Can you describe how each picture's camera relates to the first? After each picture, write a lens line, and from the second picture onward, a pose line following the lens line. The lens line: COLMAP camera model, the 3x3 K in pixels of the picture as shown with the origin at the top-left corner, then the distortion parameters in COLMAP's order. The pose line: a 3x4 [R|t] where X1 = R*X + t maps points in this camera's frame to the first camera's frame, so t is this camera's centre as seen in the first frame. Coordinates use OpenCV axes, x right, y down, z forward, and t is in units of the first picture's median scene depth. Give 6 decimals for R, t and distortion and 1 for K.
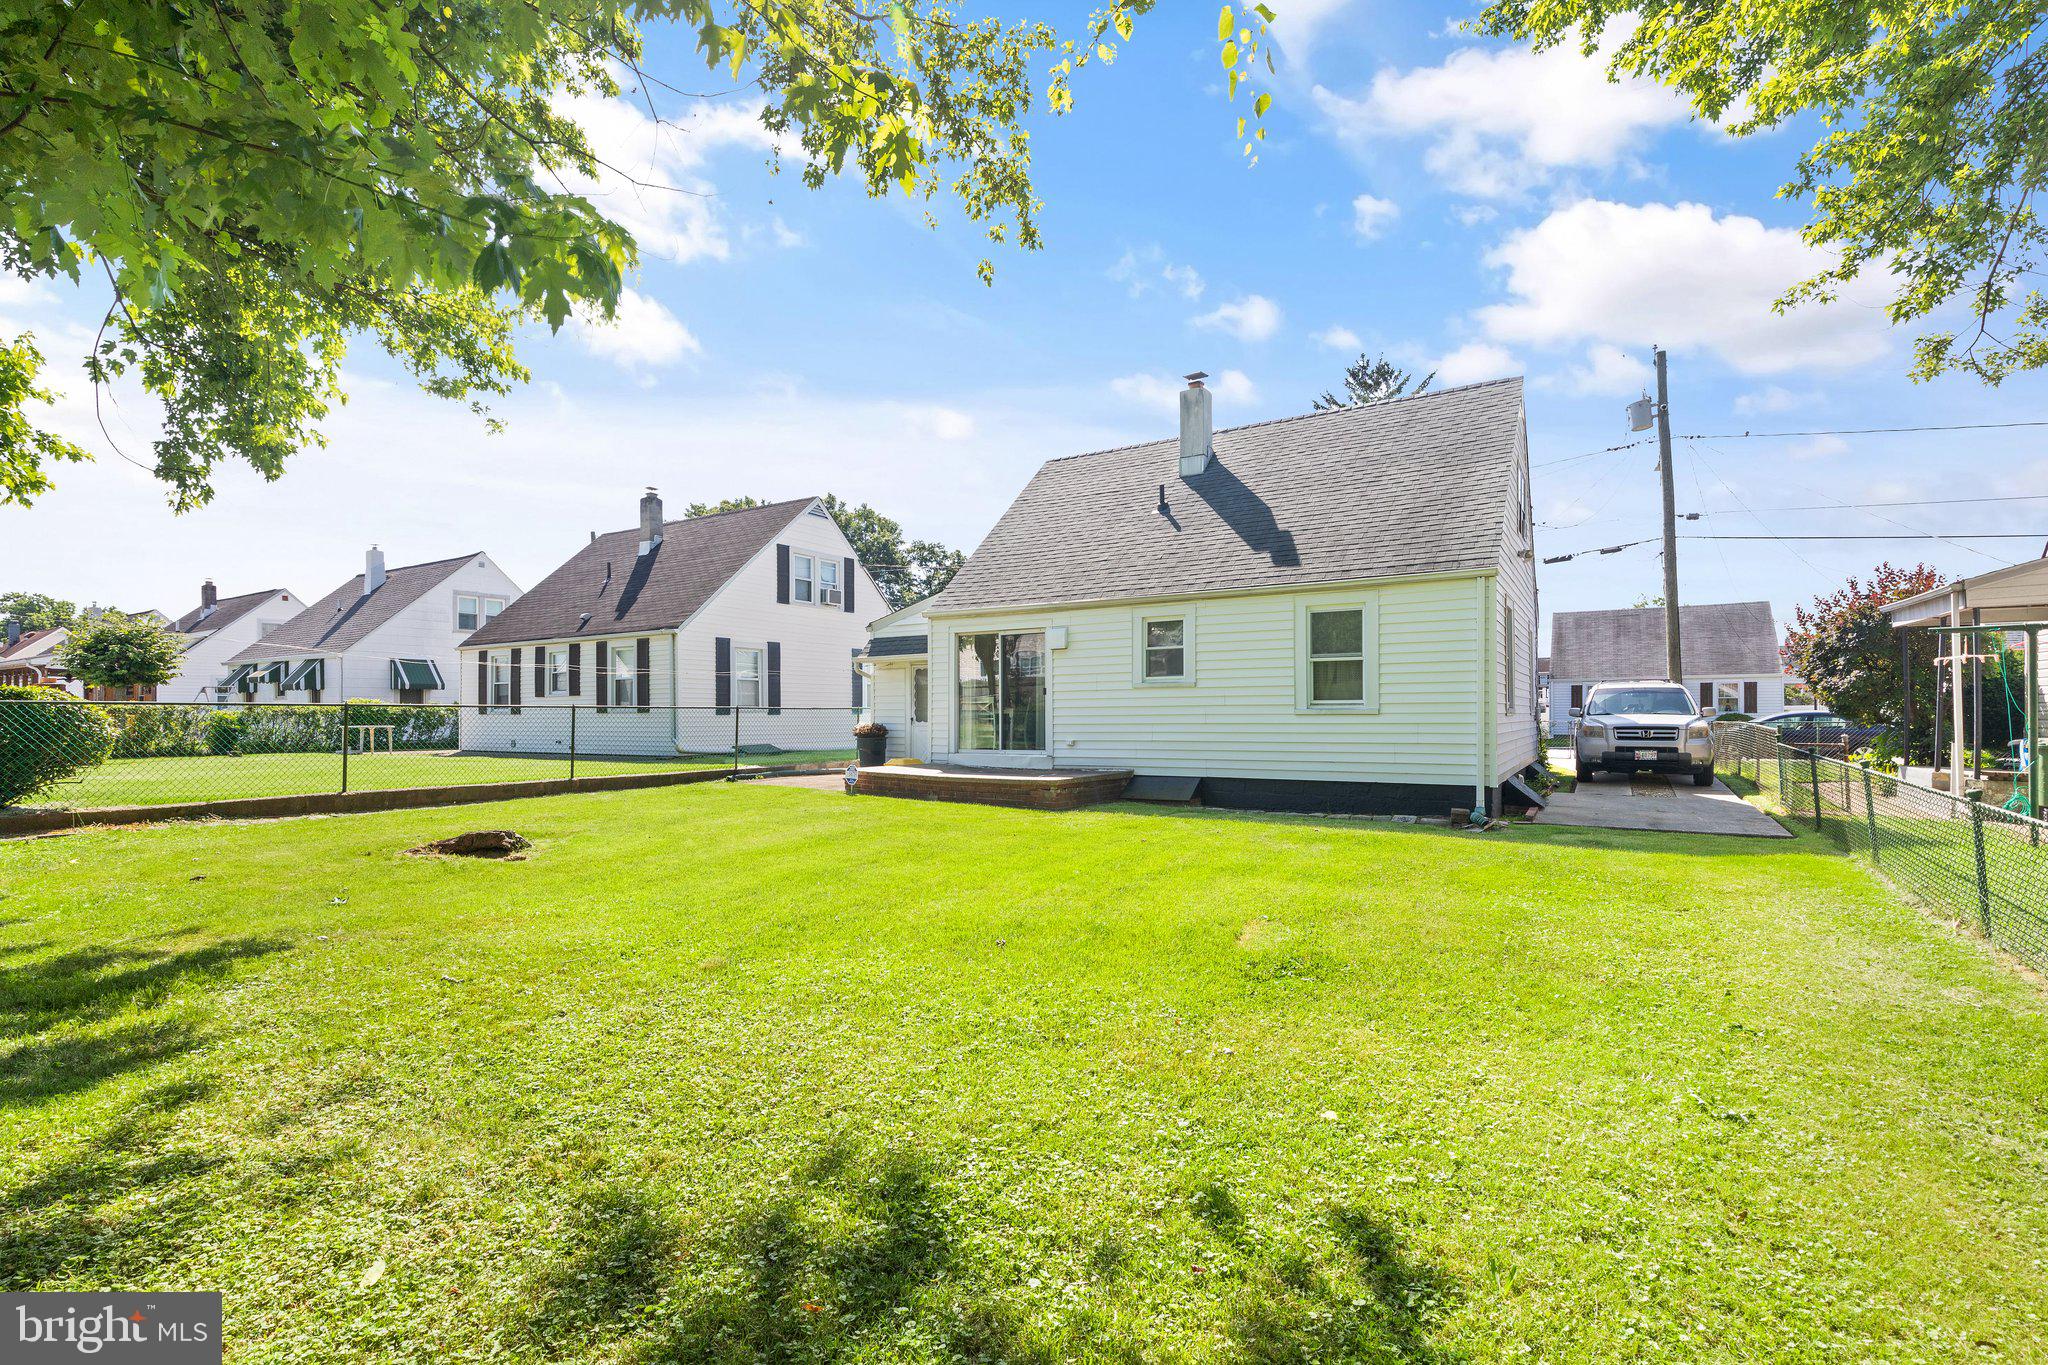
lens RADIAL K [[929.9, 0, 1017.9], [0, 929.9, 699.8], [0, 0, 1]] dist [0.003435, -0.001657]
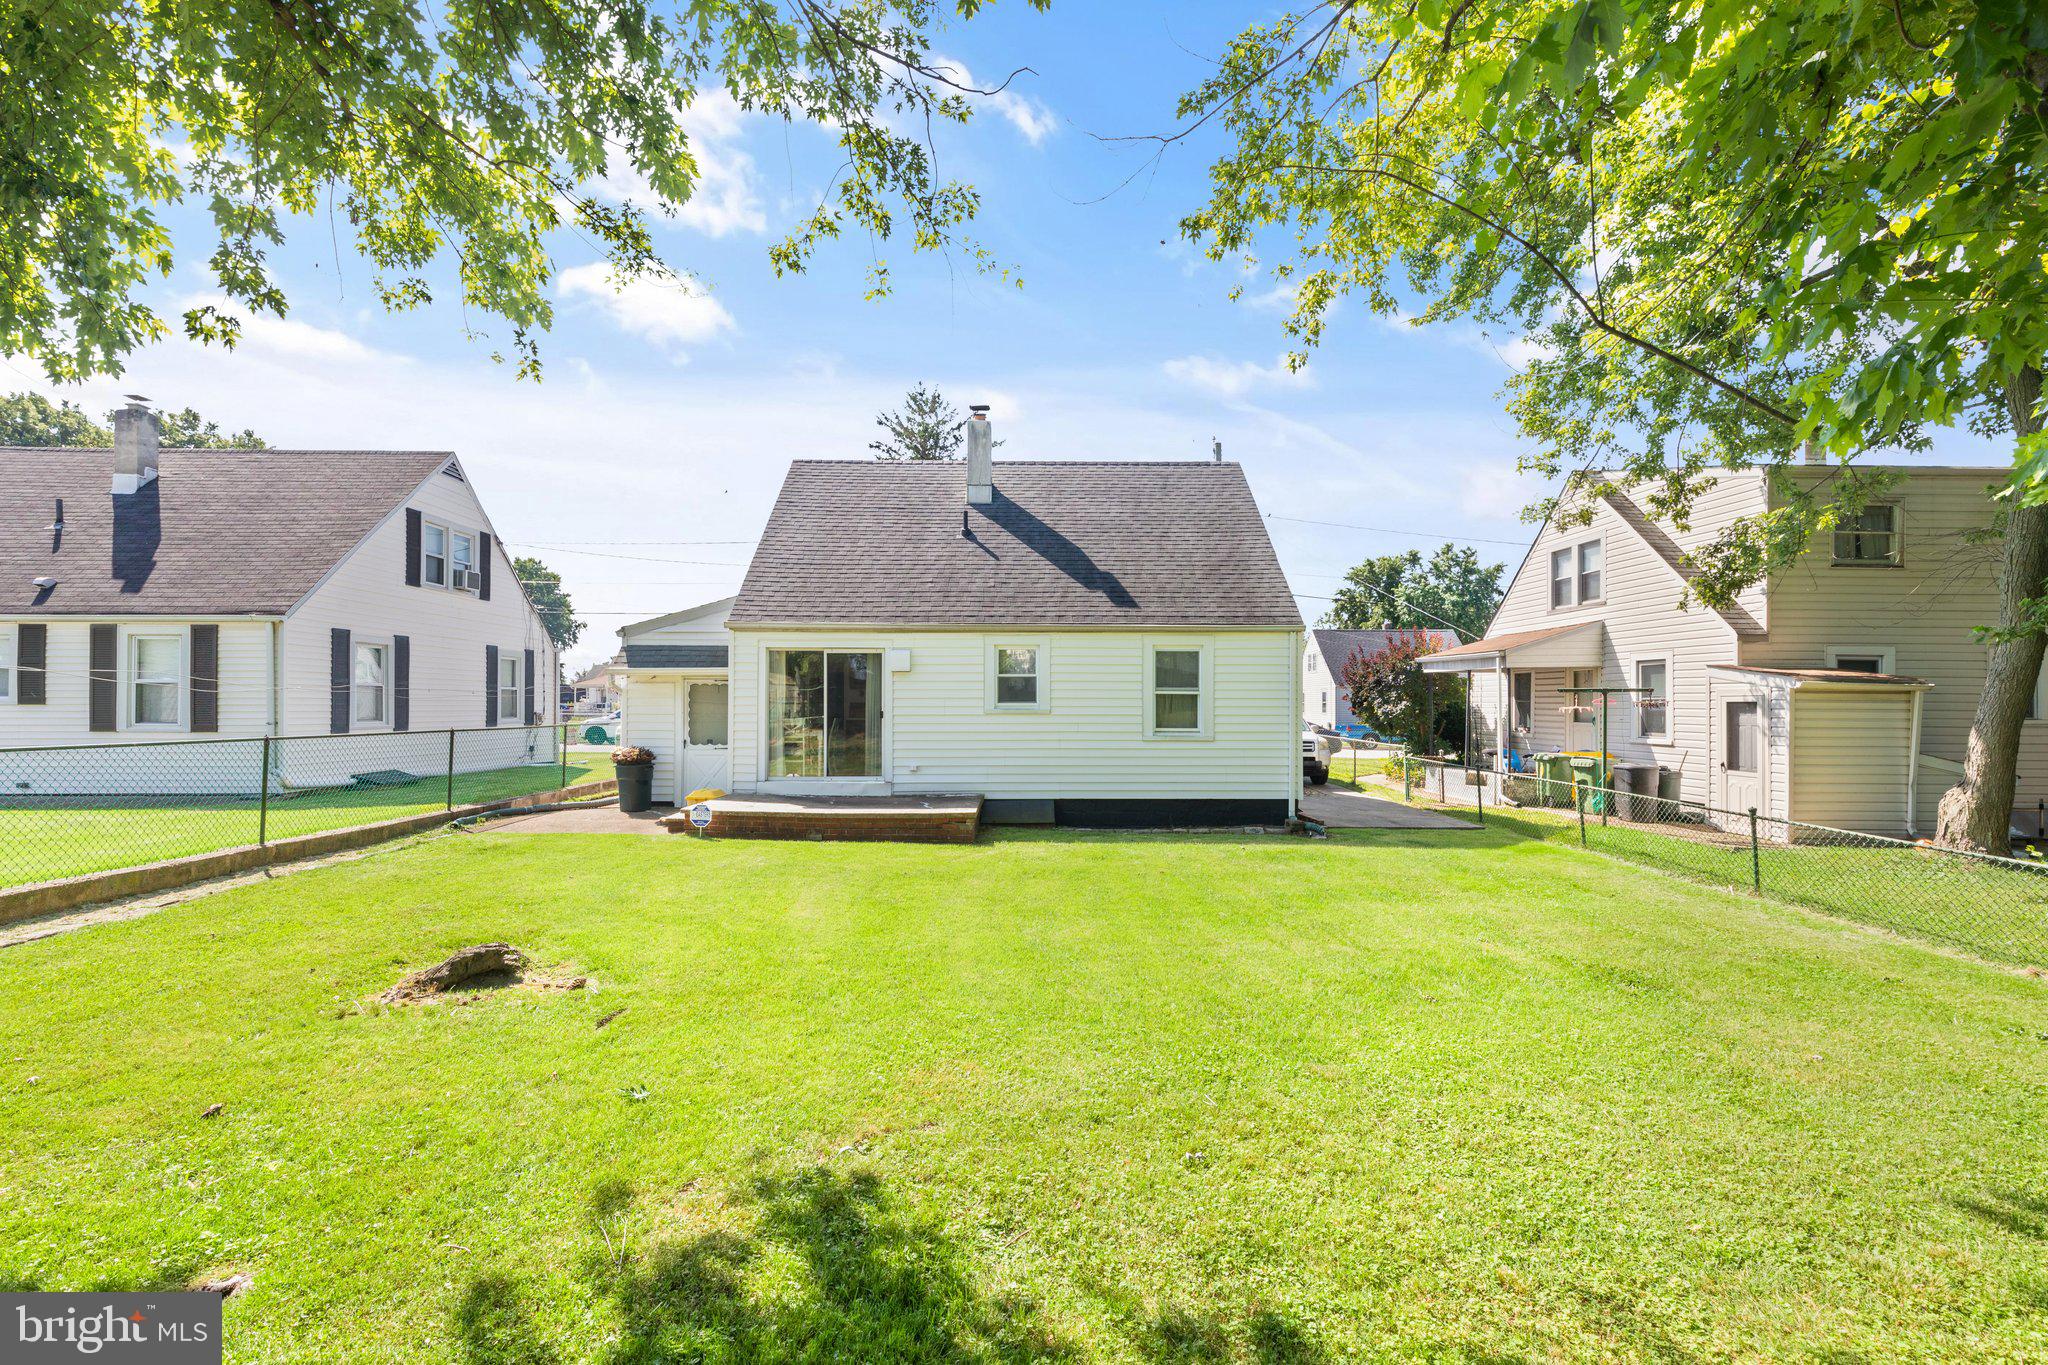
lens RADIAL K [[929.9, 0, 1021.8], [0, 929.9, 680.5], [0, 0, 1]] dist [0.003435, -0.001657]
pose [[0.831190, 0.020084, 0.555626, -0.352436], [-0.014926, 0.999793, -0.013810, -0.030557], [-0.555788, 0.003186, 0.831318, 0.113343]]
